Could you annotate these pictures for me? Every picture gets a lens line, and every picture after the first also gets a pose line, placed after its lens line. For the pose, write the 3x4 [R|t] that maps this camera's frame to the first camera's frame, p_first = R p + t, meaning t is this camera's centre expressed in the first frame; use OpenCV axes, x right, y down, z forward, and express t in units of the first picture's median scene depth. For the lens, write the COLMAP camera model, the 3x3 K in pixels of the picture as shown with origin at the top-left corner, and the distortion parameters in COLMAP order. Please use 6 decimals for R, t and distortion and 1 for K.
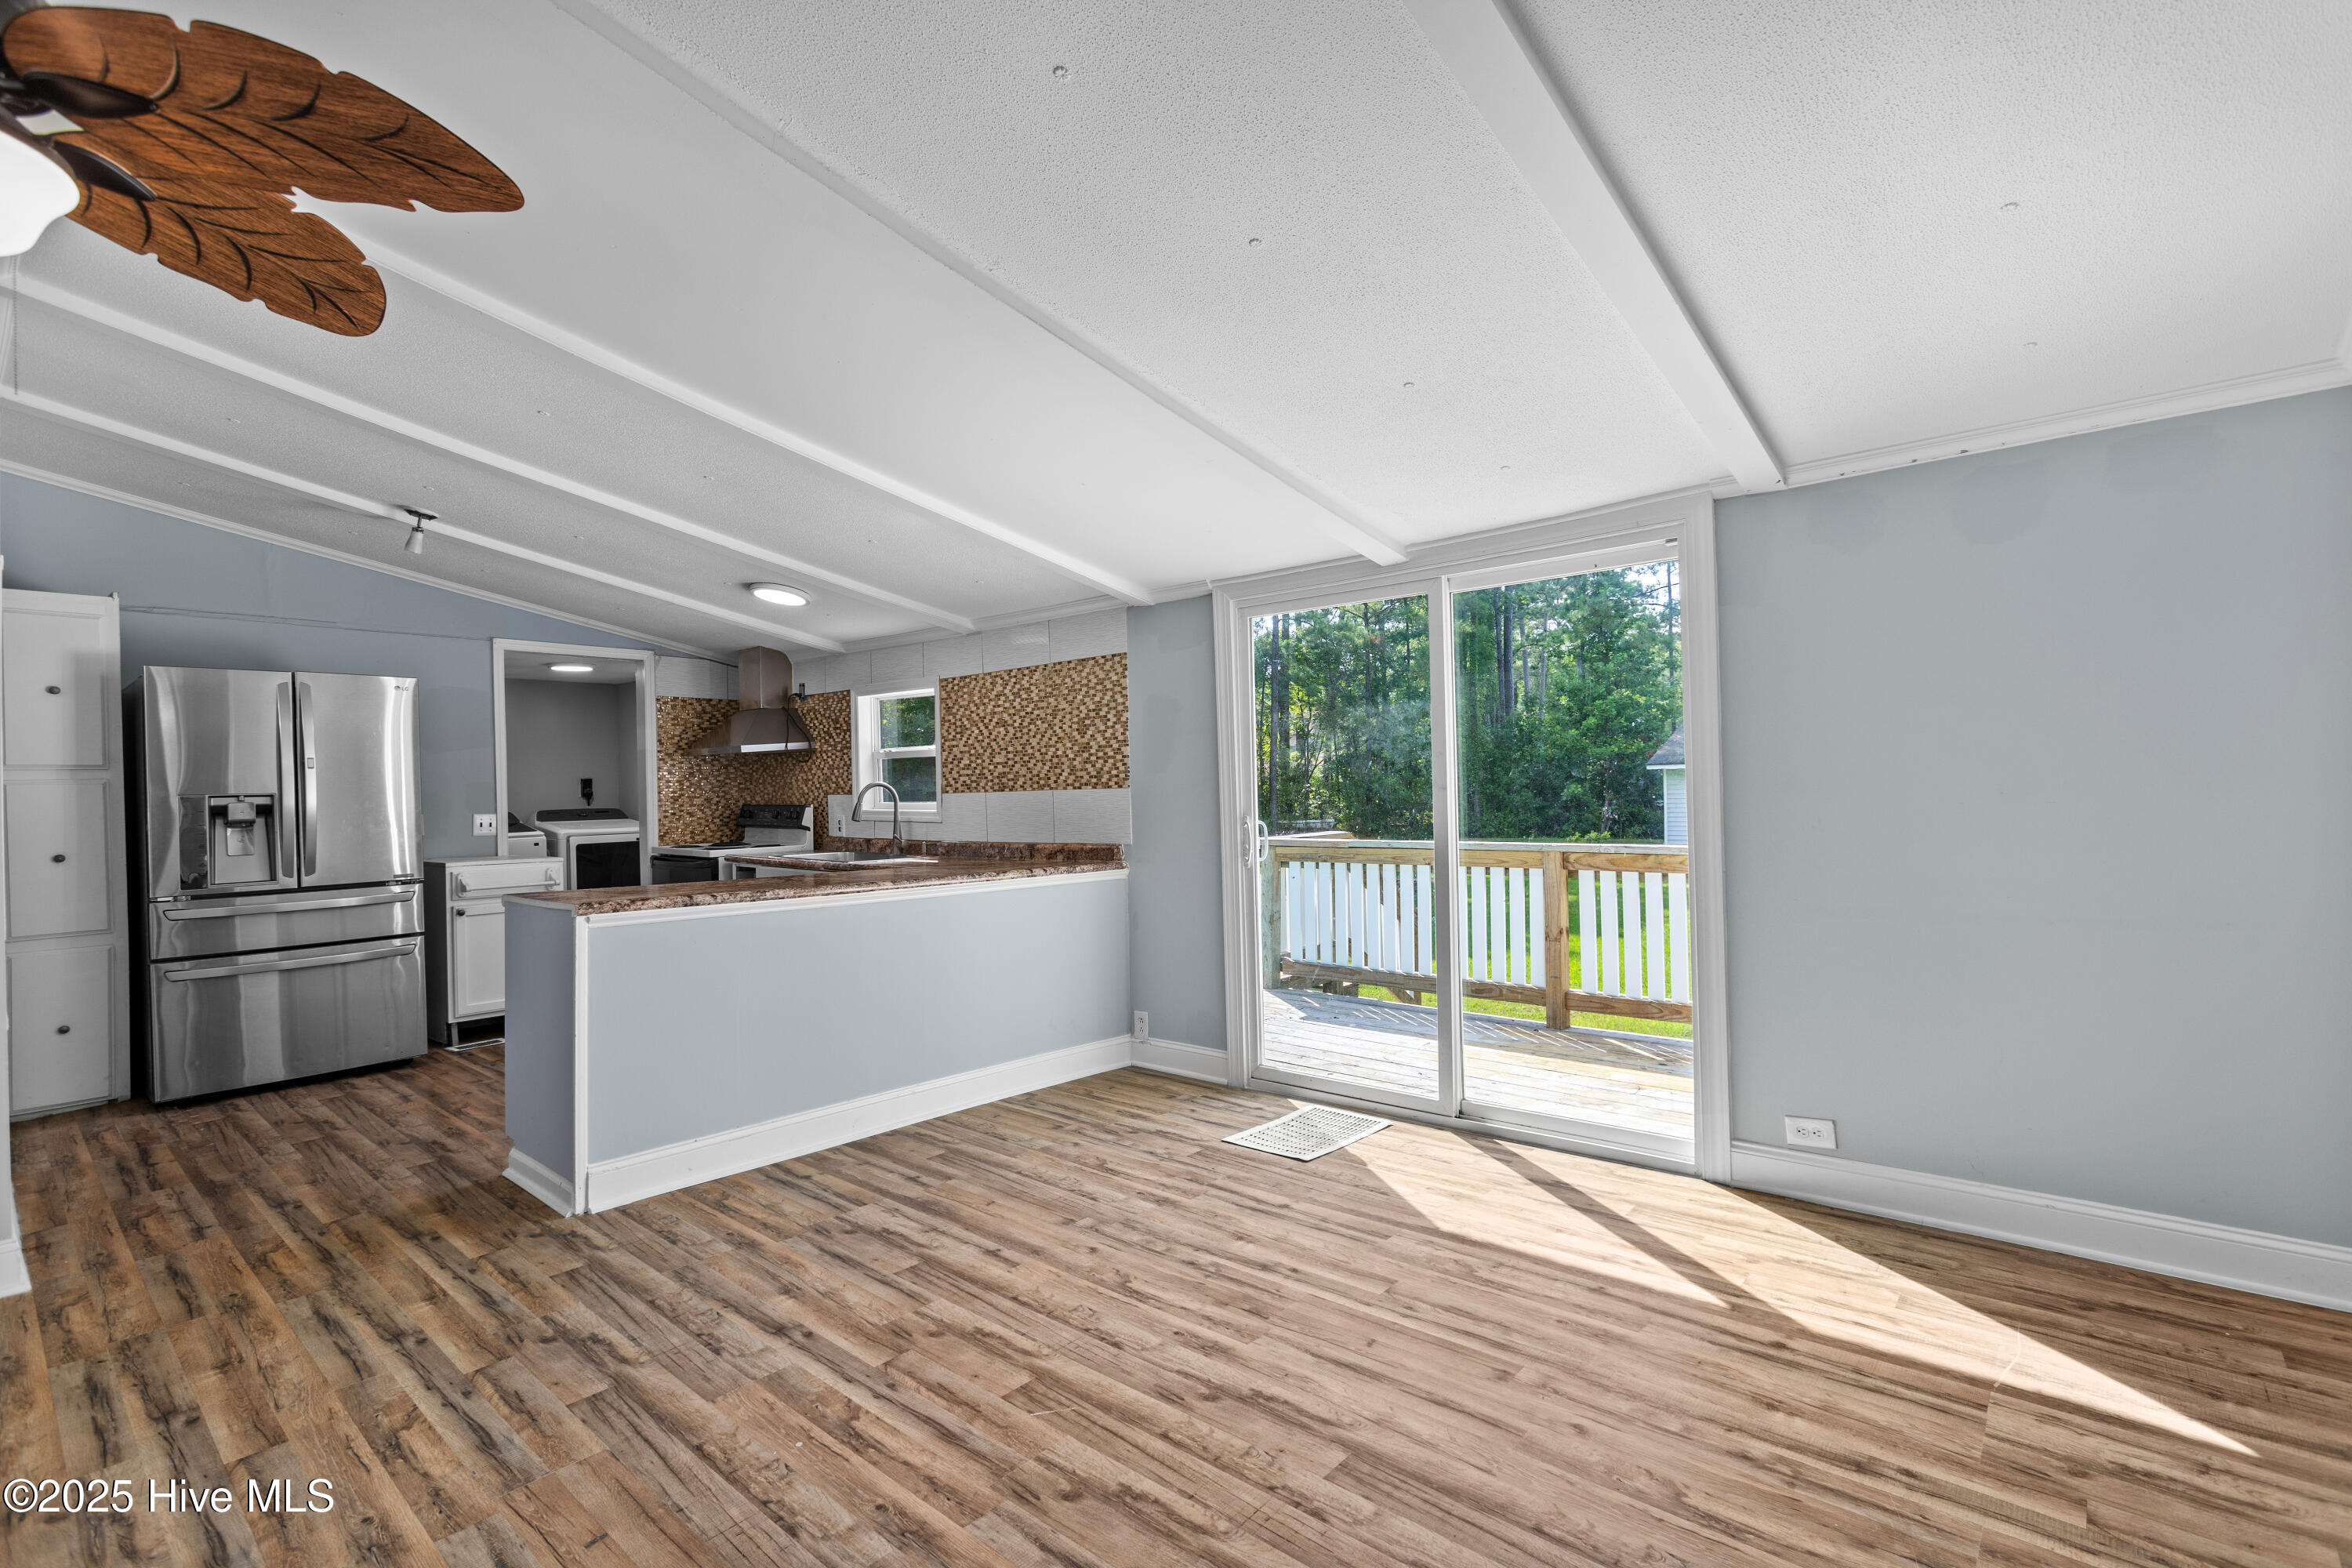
lens RADIAL K [[1083.2, 0, 1195.1], [0, 1083.2, 792.3], [0, 0, 1]] dist [-0.005922, 0.002526]
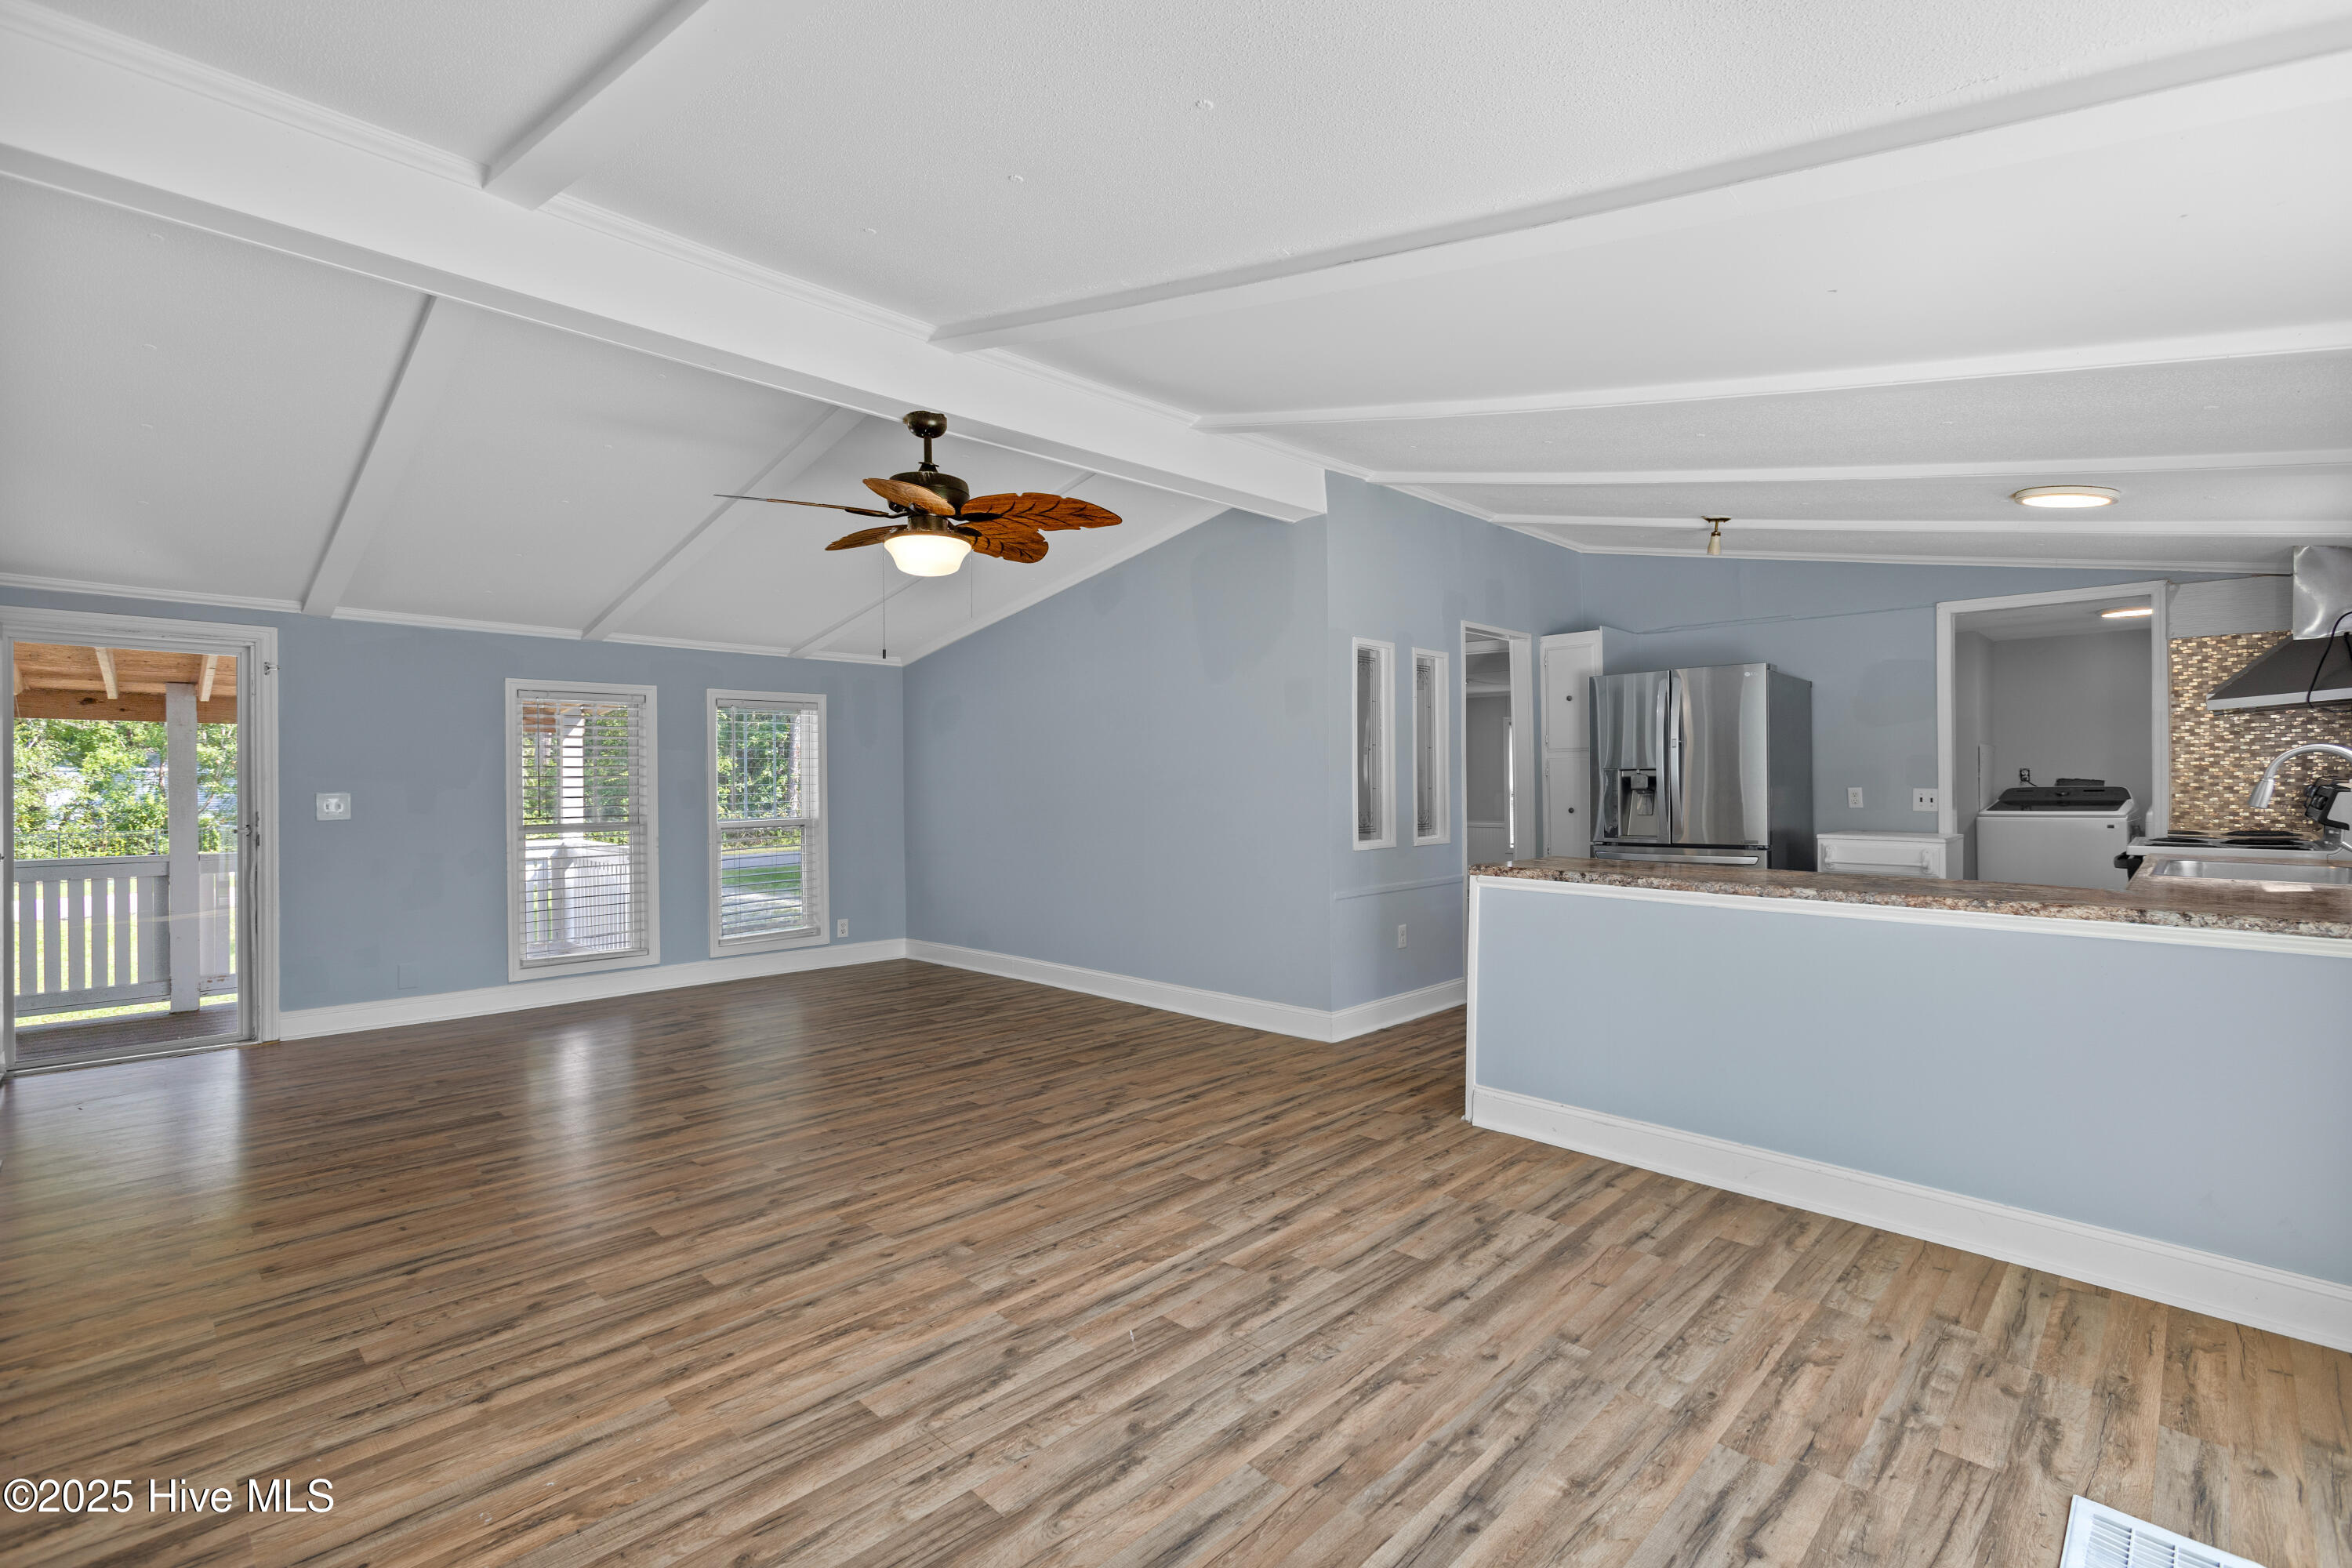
lens RADIAL K [[1066.3, 0, 1163.6], [0, 1066.3, 768.1], [0, 0, 1]] dist [-0.001744, 0.001641]
pose [[-0.085503, 0.005011, -0.996325, 0.710869], [0.005315, 0.999975, 0.004573, -0.011643], [0.996324, -0.004904, -0.085528, 0.847442]]
